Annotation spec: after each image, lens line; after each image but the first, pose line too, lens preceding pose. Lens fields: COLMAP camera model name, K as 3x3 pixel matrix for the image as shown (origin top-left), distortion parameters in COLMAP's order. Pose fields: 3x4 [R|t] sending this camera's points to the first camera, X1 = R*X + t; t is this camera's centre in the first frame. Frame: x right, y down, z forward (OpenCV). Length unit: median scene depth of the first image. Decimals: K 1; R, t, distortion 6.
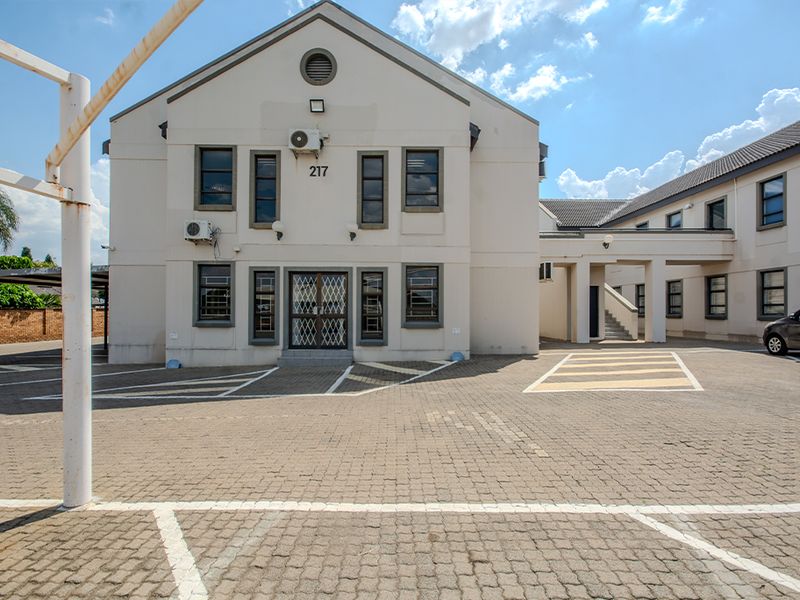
lens RADIAL K [[426.8, 0, 395.9], [0, 426.8, 305.2], [0, 0, 1]] dist [-0.000809, -0.000262]
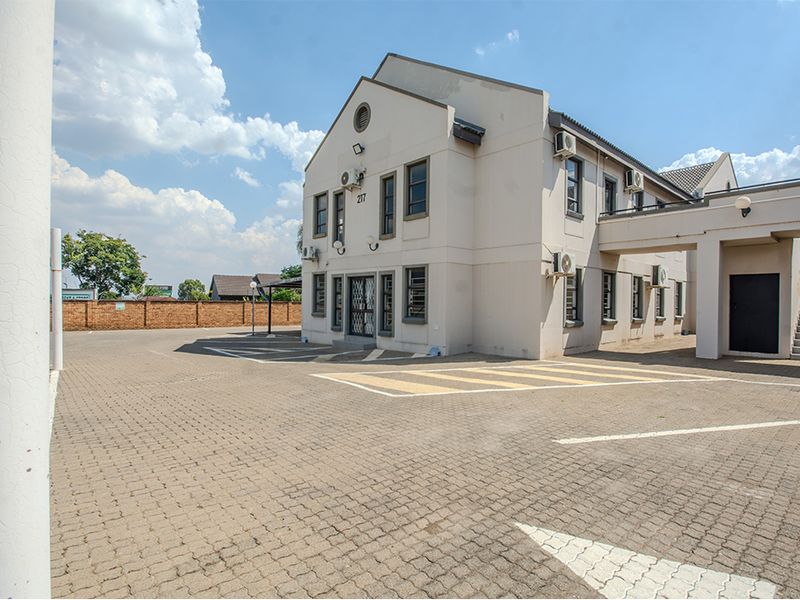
lens RADIAL K [[426.8, 0, 406.4], [0, 426.8, 300.4], [0, 0, 1]] dist [-0.000809, -0.000262]
pose [[0.661614, 0.003193, -0.749838, 0.878735], [-0.001627, 0.999995, 0.002823, -0.009569], [0.749843, -0.000648, 0.661615, 0.247173]]
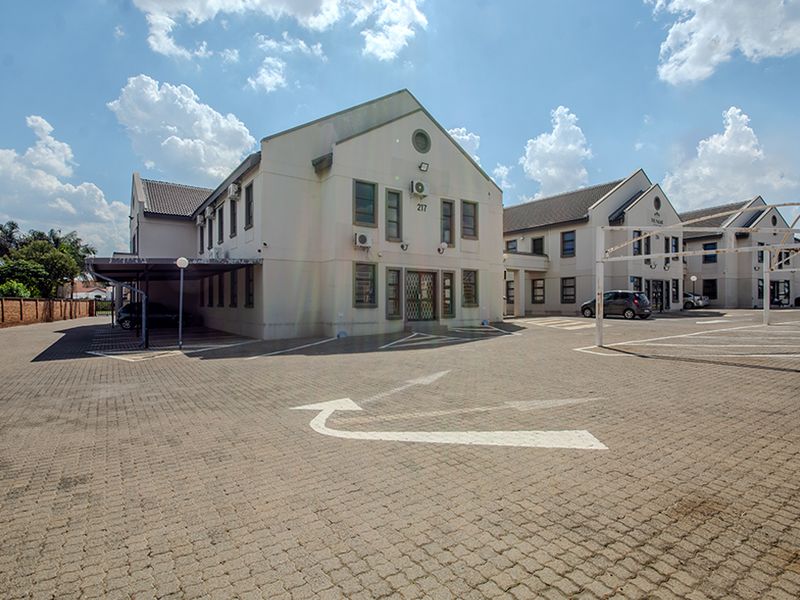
lens RADIAL K [[426.8, 0, 408.1], [0, 426.8, 298.9], [0, 0, 1]] dist [-0.000809, -0.000262]
pose [[0.816776, 0.000110, 0.576955, -1.128897], [-0.000314, 1.000000, 0.000253, 0.021050], [-0.576954, -0.000388, 0.816776, -0.253990]]
